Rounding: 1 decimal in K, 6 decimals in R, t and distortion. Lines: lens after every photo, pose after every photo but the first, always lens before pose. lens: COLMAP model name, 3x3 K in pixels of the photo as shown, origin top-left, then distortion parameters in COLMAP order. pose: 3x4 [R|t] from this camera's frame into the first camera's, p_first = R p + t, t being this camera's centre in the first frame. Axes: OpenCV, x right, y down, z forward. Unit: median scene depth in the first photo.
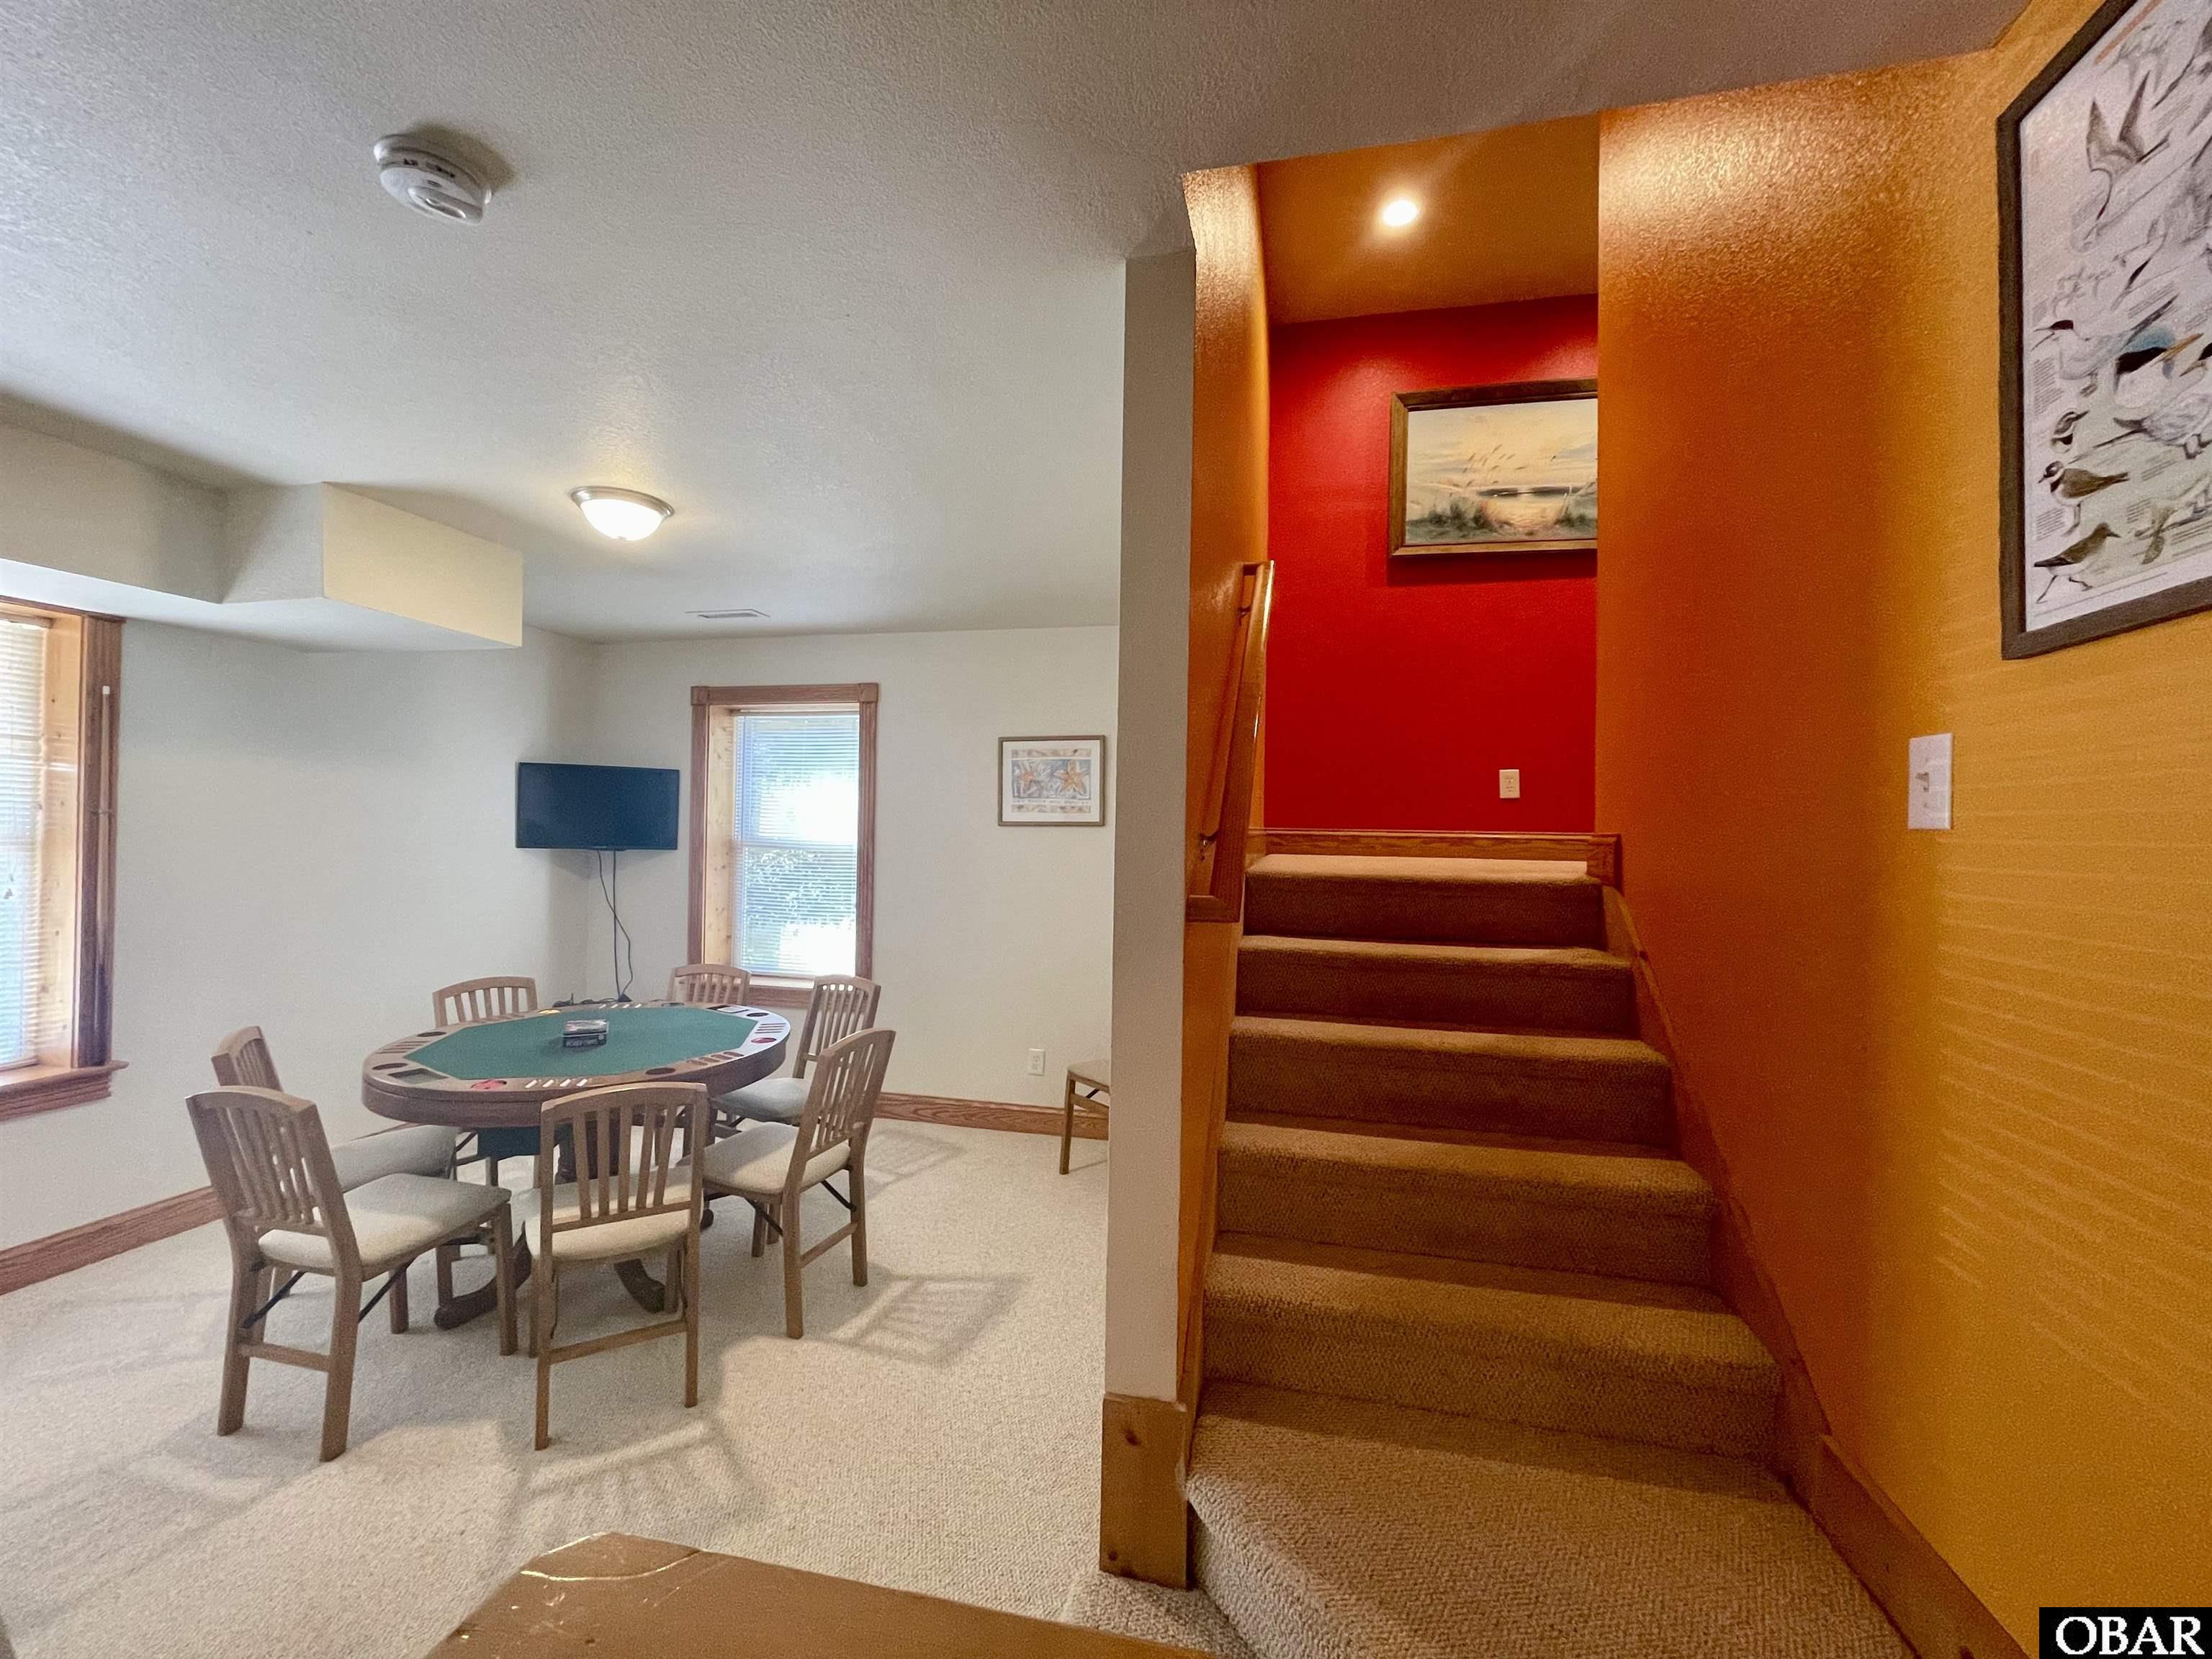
lens RADIAL K [[888.6, 0, 1106.6], [0, 888.6, 820.1], [0, 0, 1]] dist [-0.008513, 0.000337]
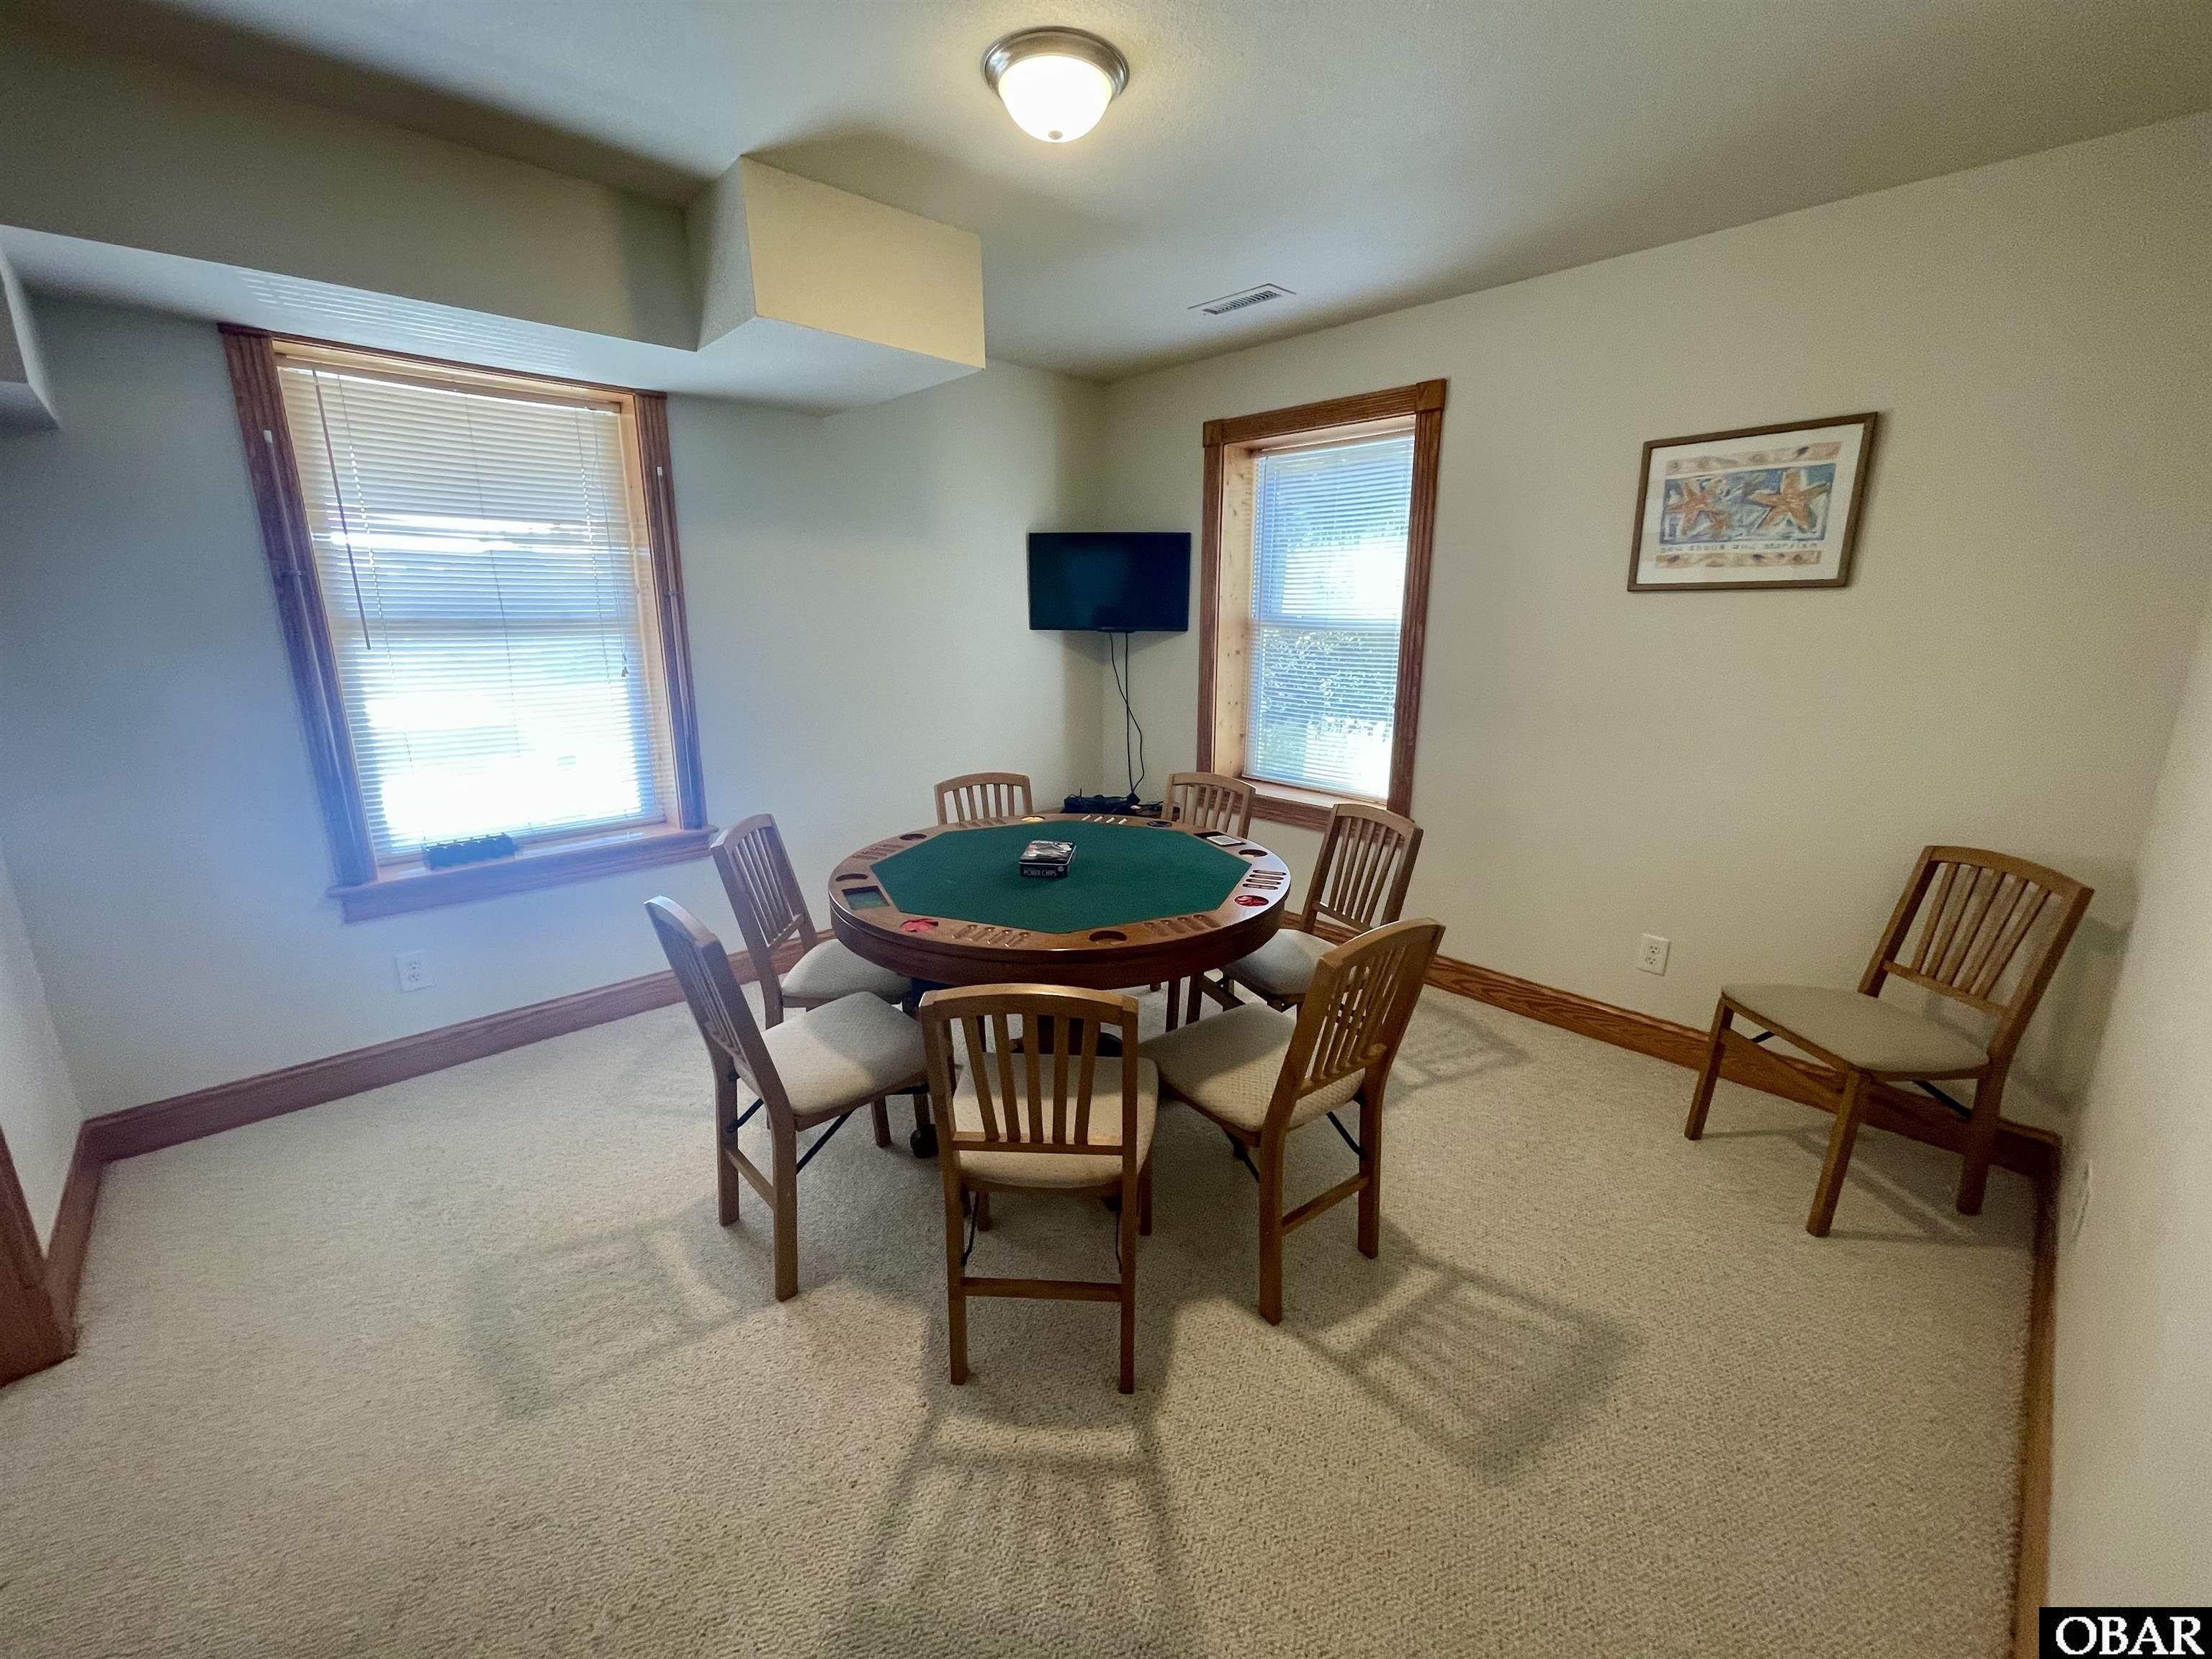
lens RADIAL K [[888.6, 0, 1106.6], [0, 888.6, 820.1], [0, 0, 1]] dist [-0.008513, 0.000337]
pose [[0.830673, 0.113910, -0.544983, -0.099449], [0.019340, 0.972352, 0.232716, 0.016260], [0.556424, -0.203851, 0.805504, 0.366201]]
